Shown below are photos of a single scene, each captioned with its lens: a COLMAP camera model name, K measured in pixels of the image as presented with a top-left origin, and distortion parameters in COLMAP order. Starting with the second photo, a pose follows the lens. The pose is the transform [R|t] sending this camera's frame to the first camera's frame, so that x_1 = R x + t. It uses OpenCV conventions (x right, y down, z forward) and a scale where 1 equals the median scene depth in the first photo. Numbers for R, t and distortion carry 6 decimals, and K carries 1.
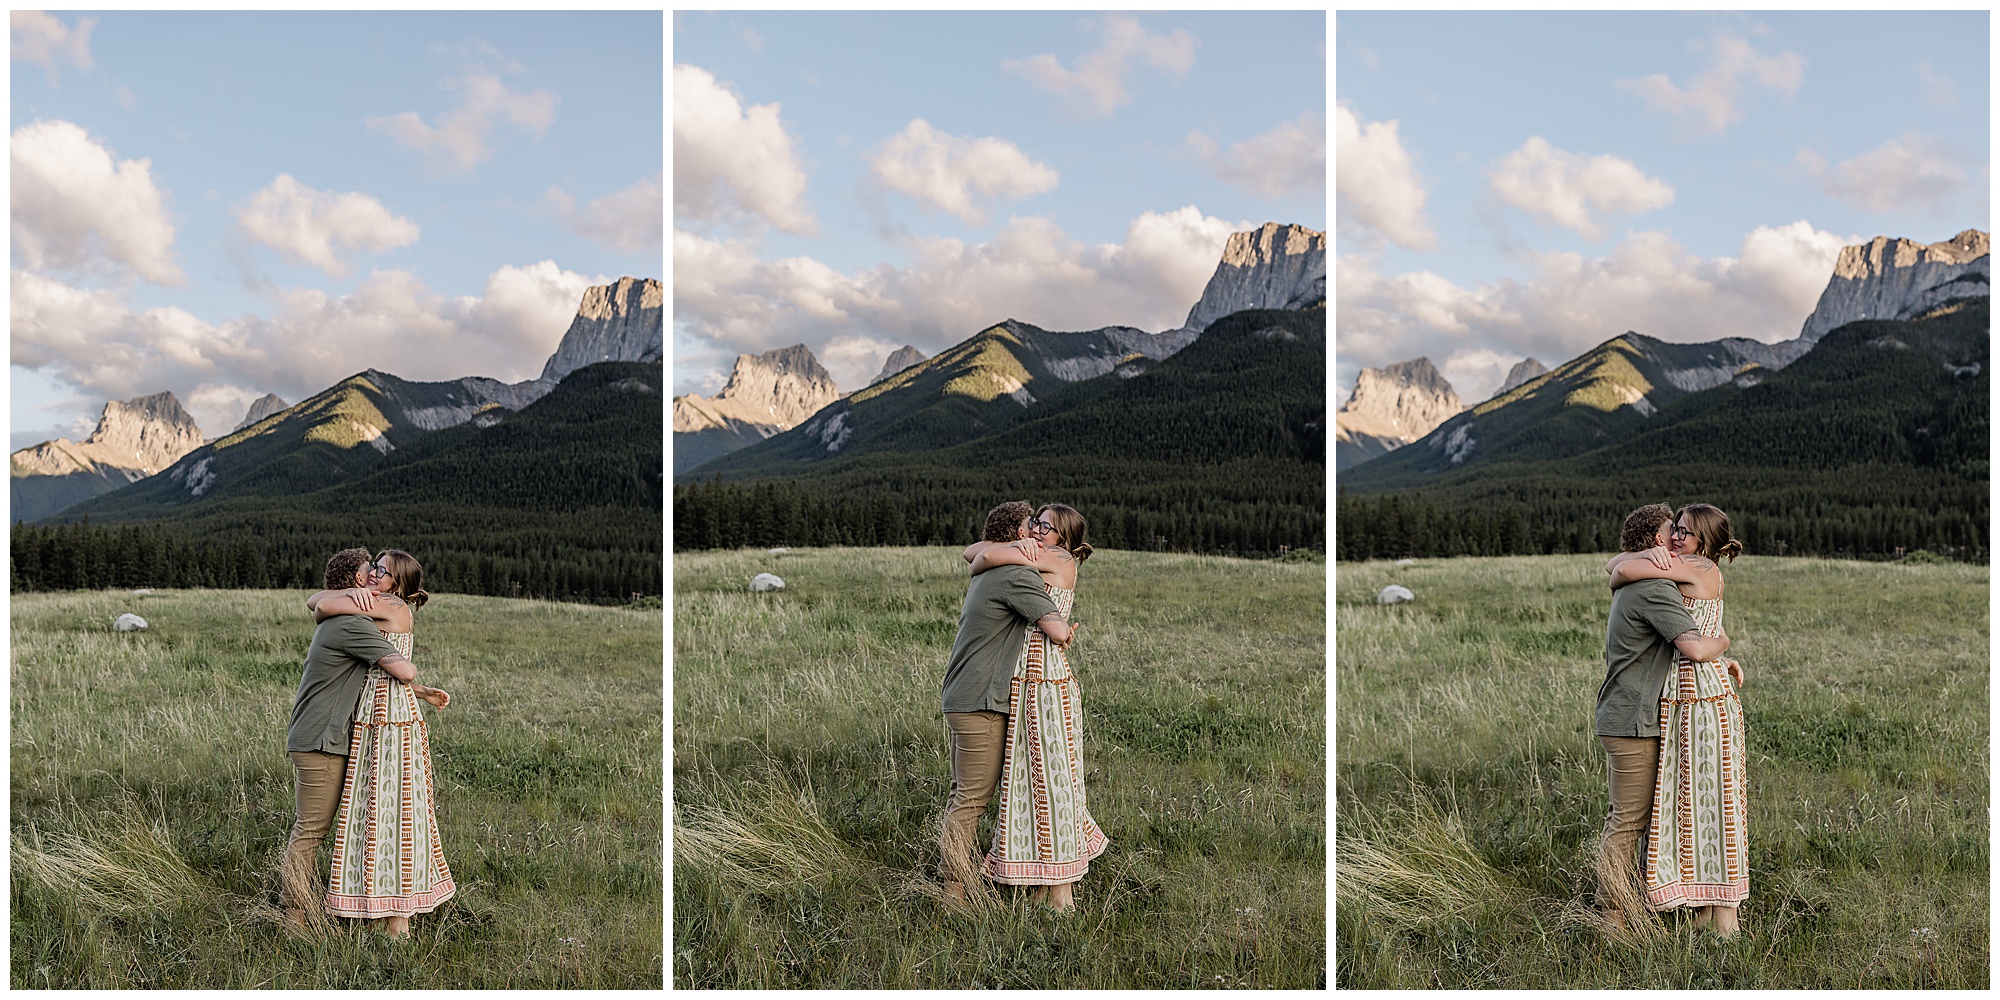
lens RADIAL K [[1263.5, 0, 997.7], [0, 1263.5, 494.9], [0, 0, 1]] dist [0.082389, 0.000710]
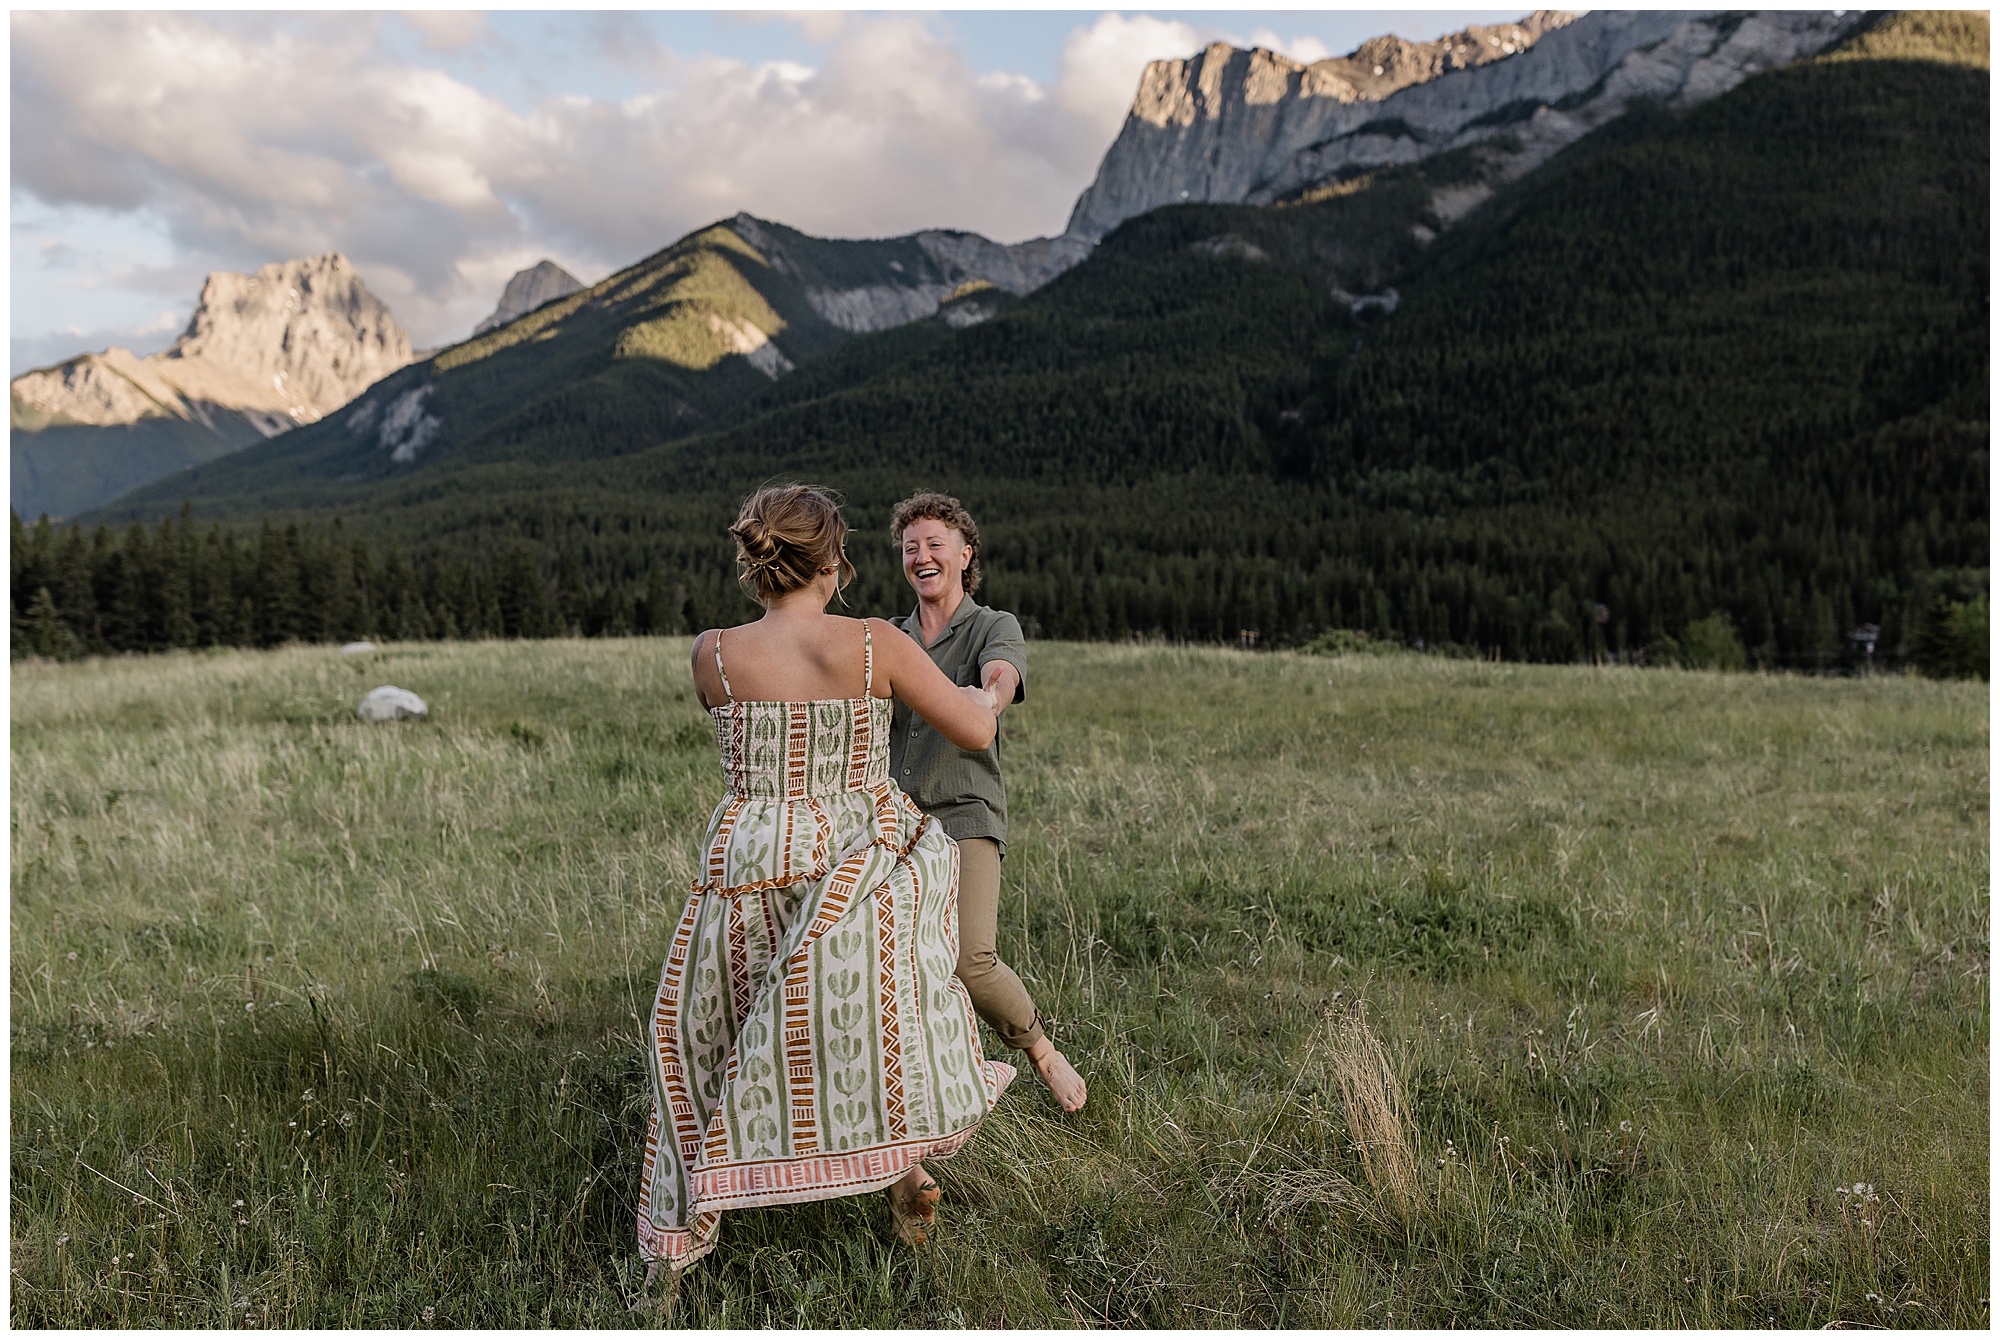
lens RADIAL K [[2393.4, 0, 1006.5], [0, 2393.4, 670.6], [0, 0, 1]] dist [0.064348, 0.000000]
pose [[0.999944, 0.010535, 0.001120, 0.594147], [-0.010576, 0.998869, 0.046348, 0.011570], [-0.000631, -0.046357, 0.998925, 0.021275]]
